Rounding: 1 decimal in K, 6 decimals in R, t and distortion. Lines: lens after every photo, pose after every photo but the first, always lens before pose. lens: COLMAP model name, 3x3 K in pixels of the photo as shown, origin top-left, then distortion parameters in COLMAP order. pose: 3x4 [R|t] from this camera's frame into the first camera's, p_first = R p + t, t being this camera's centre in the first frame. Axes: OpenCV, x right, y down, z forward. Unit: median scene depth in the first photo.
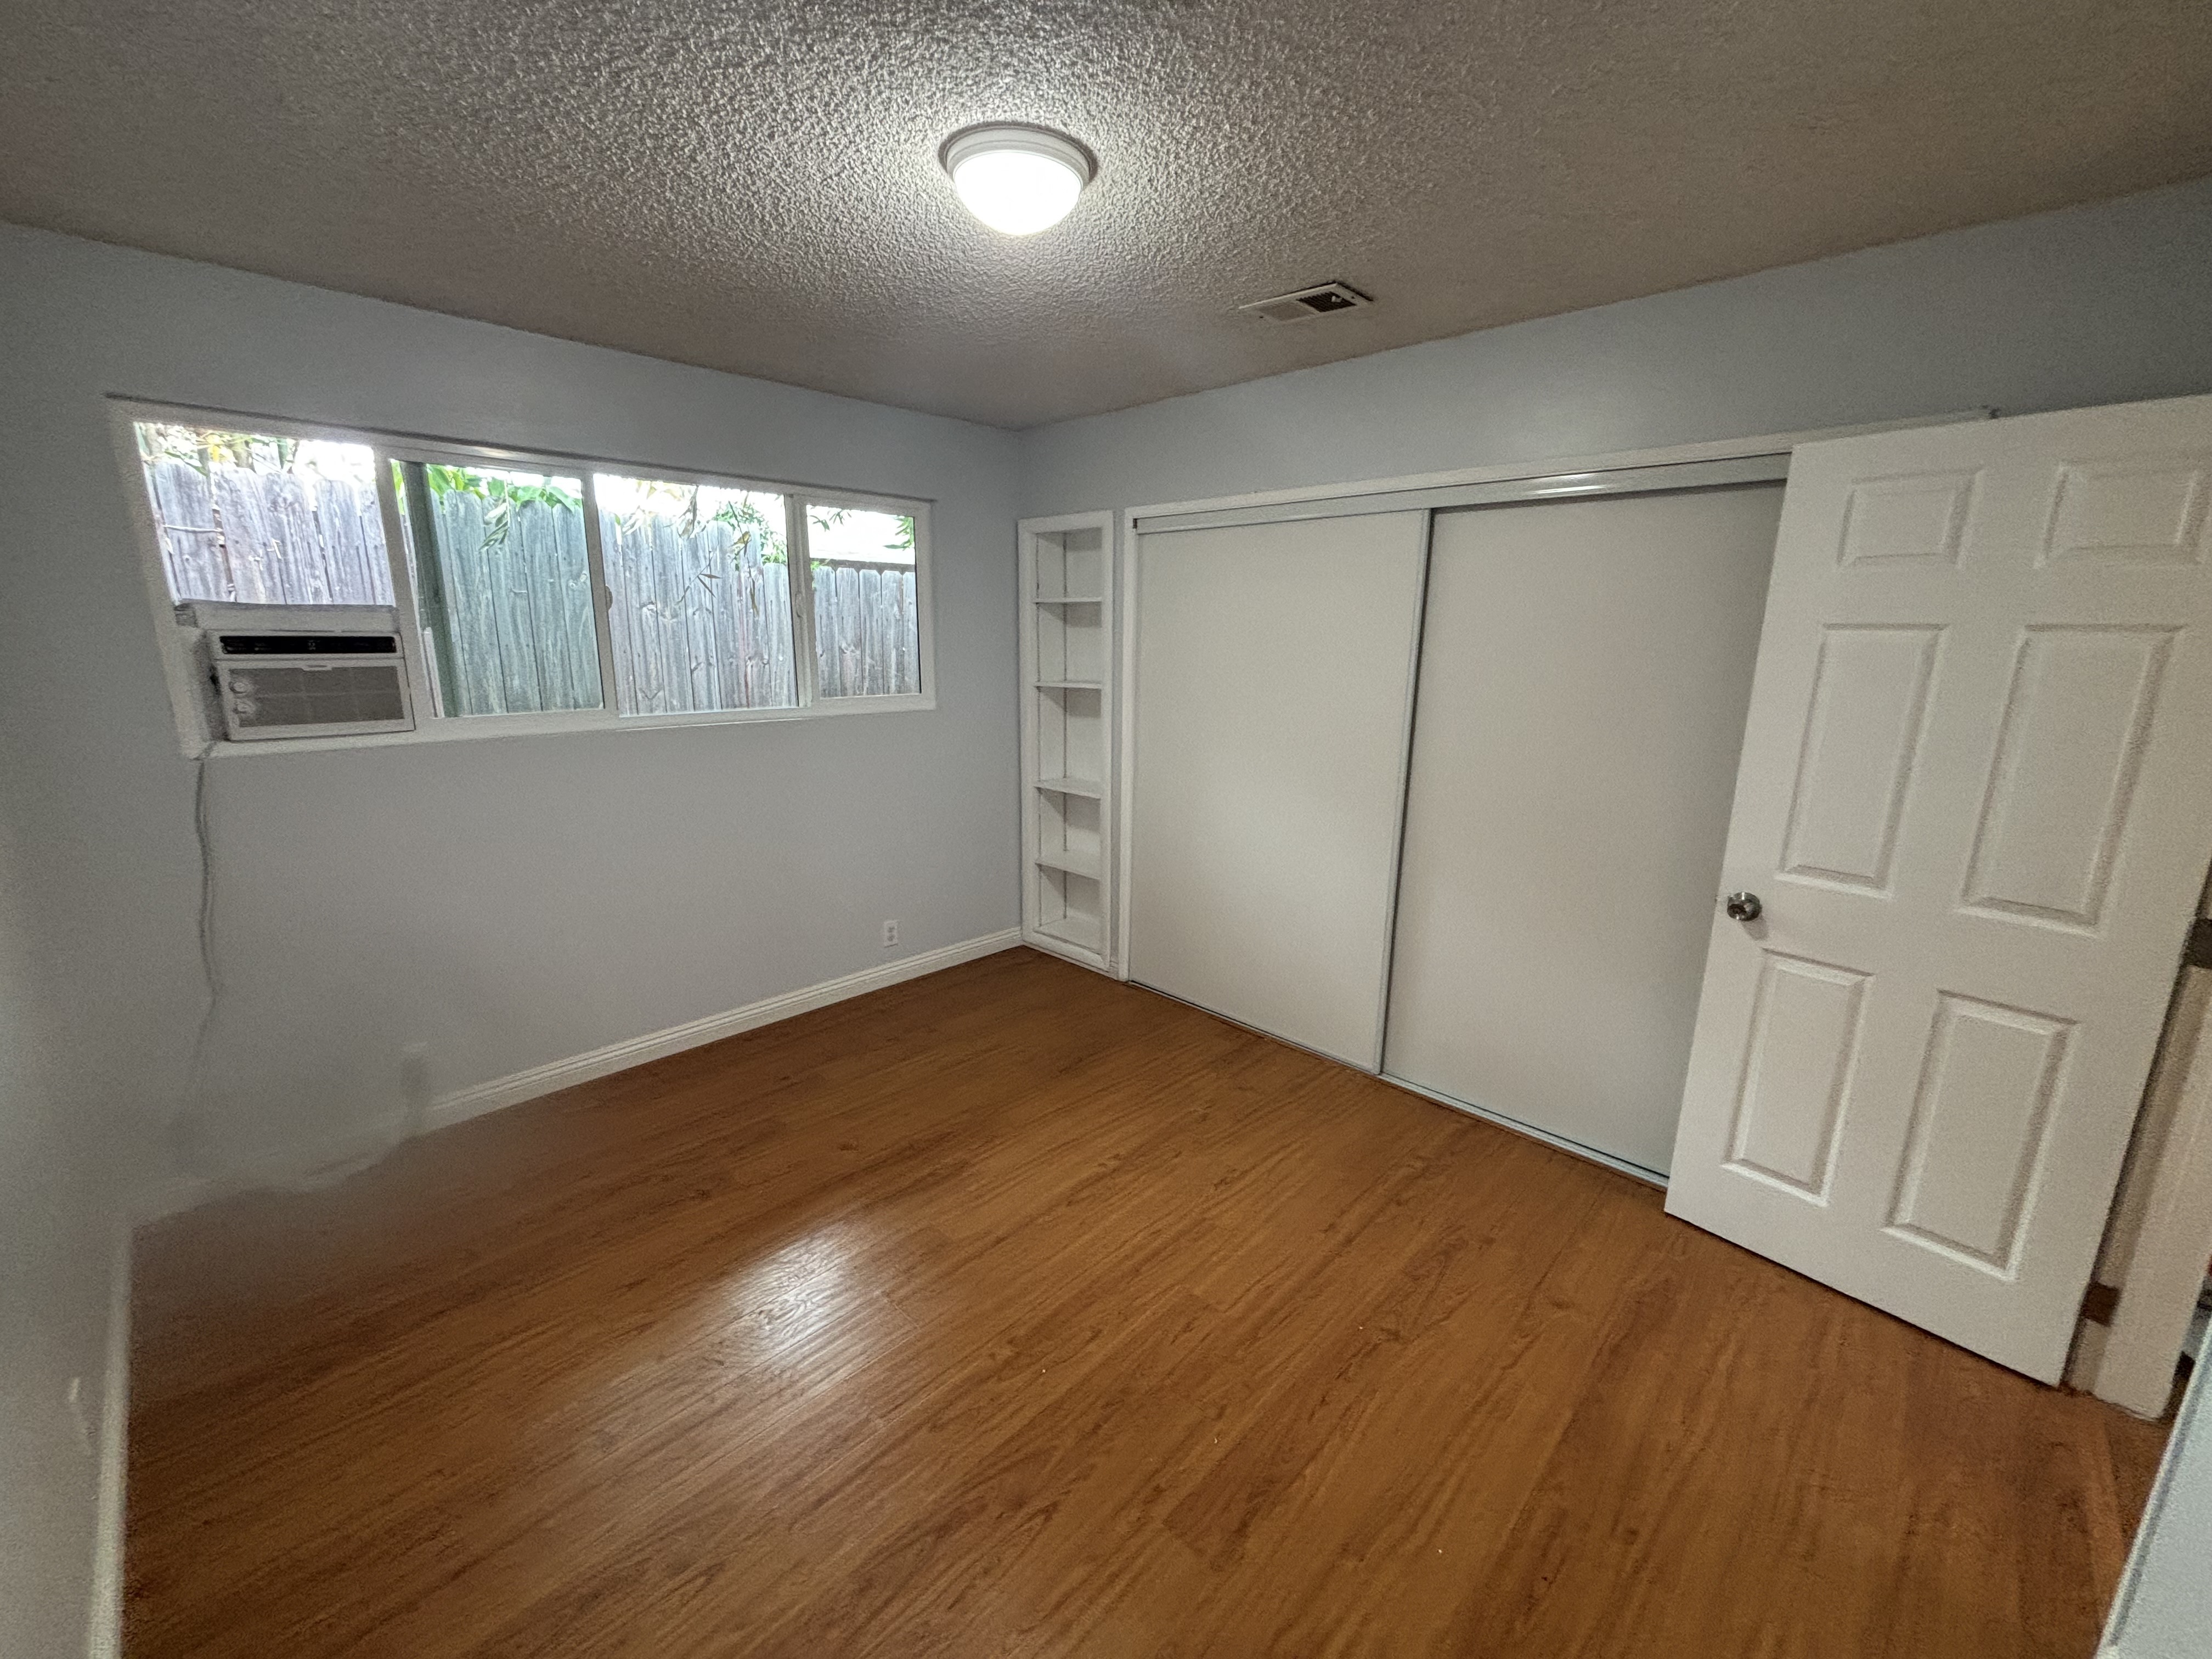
lens RADIAL K [[897.4, 0, 1101.7], [0, 897.4, 829.9], [0, 0, 1]] dist [0.000488, 0.000297]
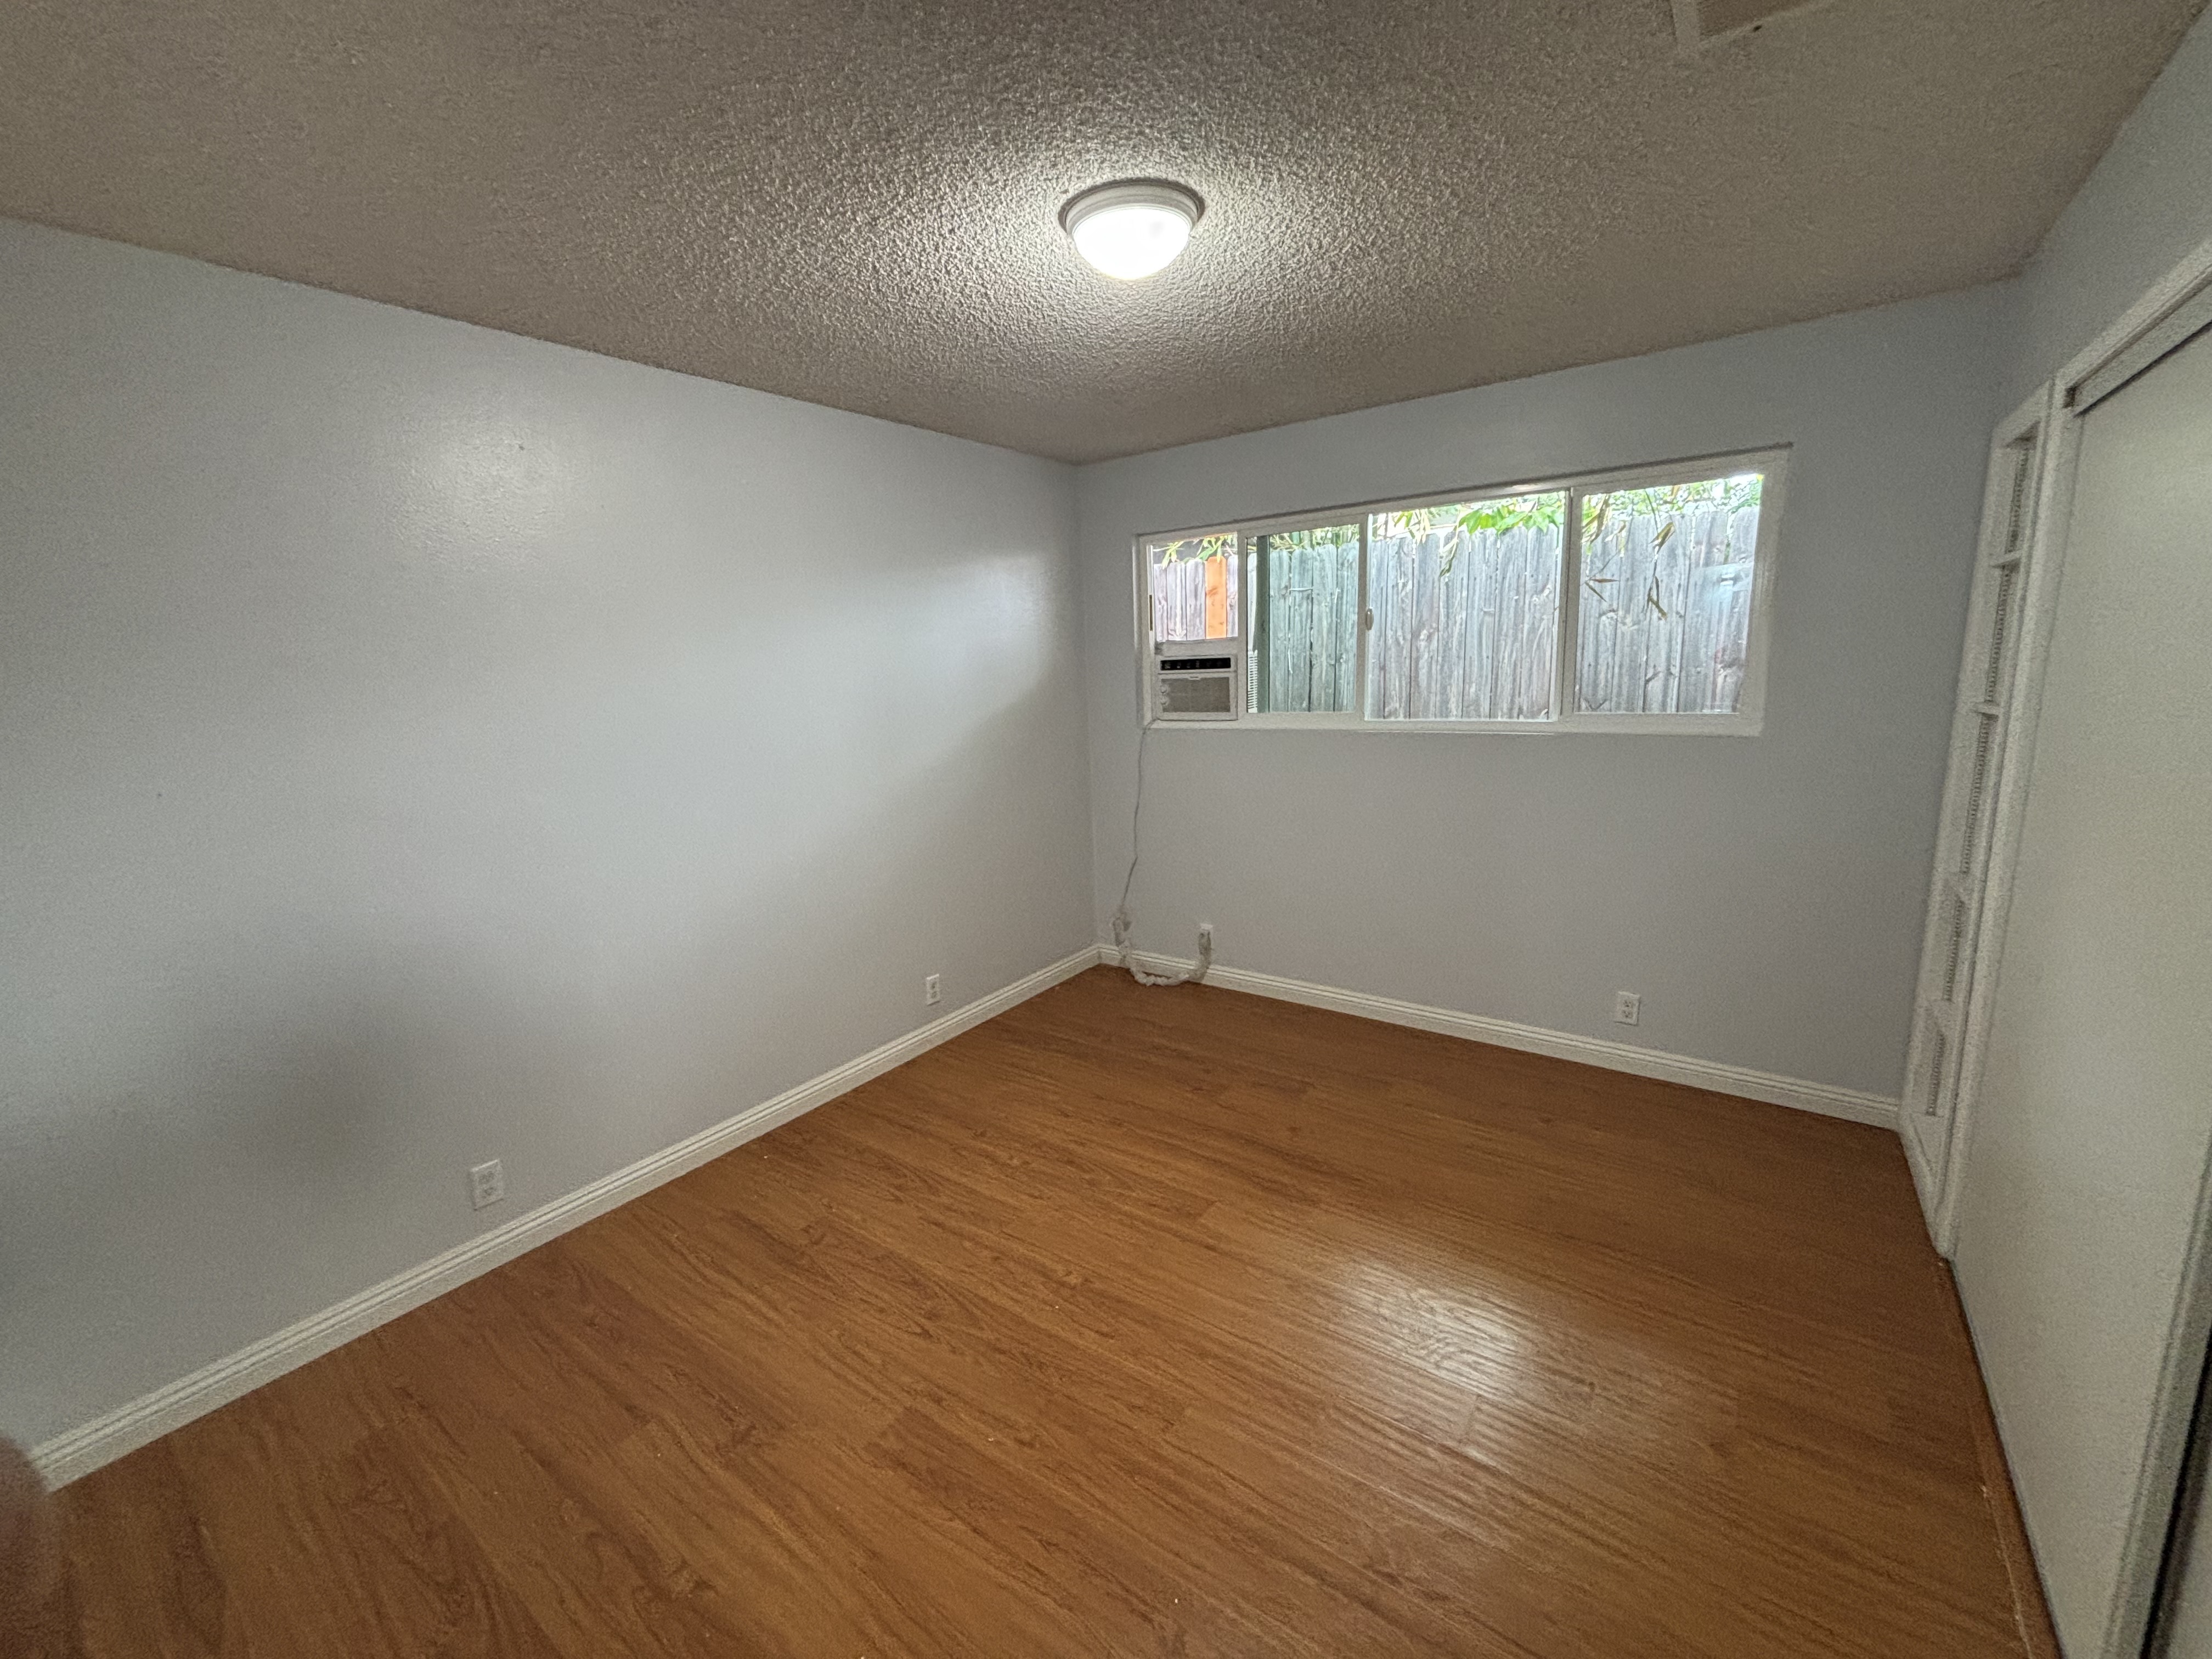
lens RADIAL K [[886.8, 0, 1101.1], [0, 886.8, 835.0], [0, 0, 1]] dist [0.003426, 0.000270]
pose [[0.140735, 0.181059, -0.973350, 0.683893], [-0.175994, 0.972052, 0.155371, -0.117581], [0.974279, 0.149438, 0.168667, 0.573690]]
